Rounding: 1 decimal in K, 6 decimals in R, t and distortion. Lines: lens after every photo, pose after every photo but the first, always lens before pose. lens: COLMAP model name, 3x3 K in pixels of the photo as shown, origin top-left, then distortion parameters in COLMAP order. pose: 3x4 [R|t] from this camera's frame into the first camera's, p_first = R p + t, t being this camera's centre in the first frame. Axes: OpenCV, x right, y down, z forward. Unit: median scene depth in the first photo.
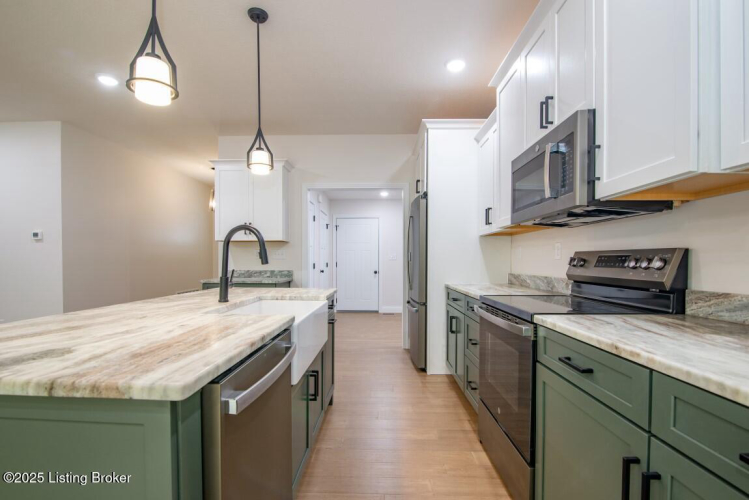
lens RADIAL K [[346.5, 0, 372.6], [0, 346.5, 253.5], [0, 0, 1]] dist [-0.013007, 0.000086]
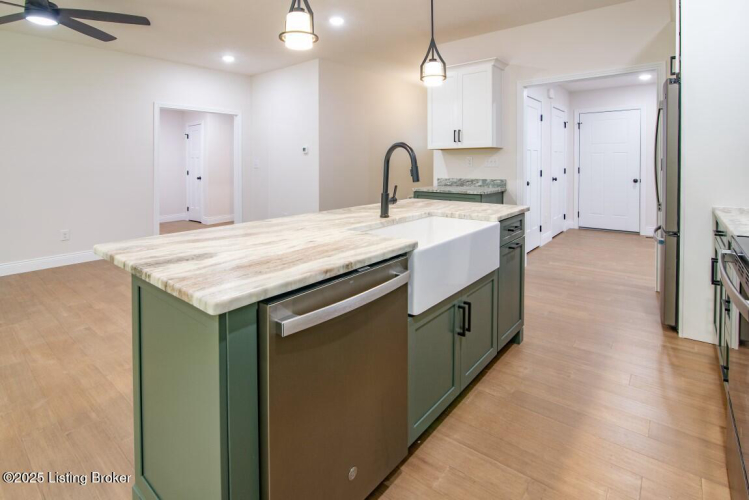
lens RADIAL K [[373.1, 0, 391.1], [0, 373.1, 151.2], [0, 0, 1]] dist [-0.002339, -0.001053]
pose [[0.808749, -0.025855, -0.587585, 0.191325], [0.020658, 0.999666, -0.015554, -0.031481], [0.587791, 0.000441, 0.809013, 0.076534]]
